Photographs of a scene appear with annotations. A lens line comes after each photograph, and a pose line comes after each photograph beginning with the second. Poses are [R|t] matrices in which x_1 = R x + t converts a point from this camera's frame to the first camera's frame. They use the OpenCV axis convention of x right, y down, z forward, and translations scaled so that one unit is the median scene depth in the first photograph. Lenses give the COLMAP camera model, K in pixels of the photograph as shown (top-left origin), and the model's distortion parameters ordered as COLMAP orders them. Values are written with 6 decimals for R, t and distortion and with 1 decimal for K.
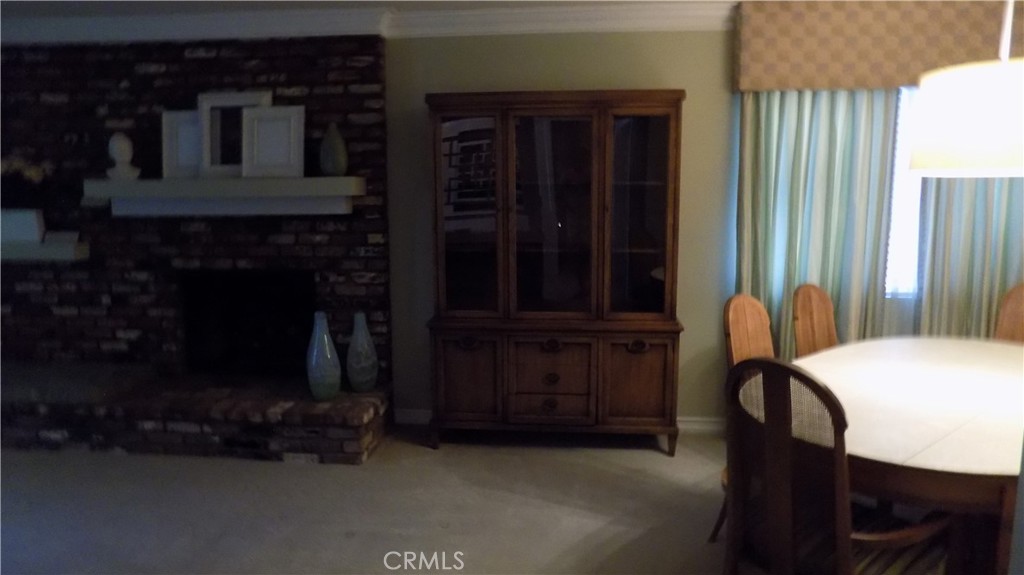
lens RADIAL K [[688.1, 0, 514.0], [0, 688.1, 281.6], [0, 0, 1]] dist [-0.082057, 0.081149]
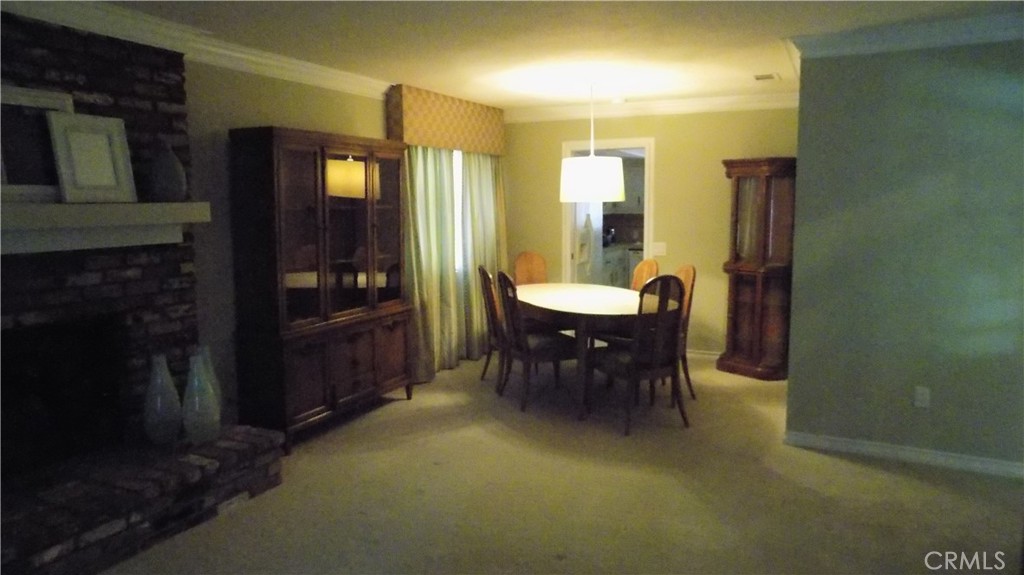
lens RADIAL K [[688.1, 0, 514.0], [0, 688.1, 281.6], [0, 0, 1]] dist [-0.082057, 0.081149]
pose [[0.340601, -0.106142, 0.934197, -0.948435], [0.133057, 0.989049, 0.063862, -0.045021], [-0.930745, 0.102550, 0.350994, 0.264520]]
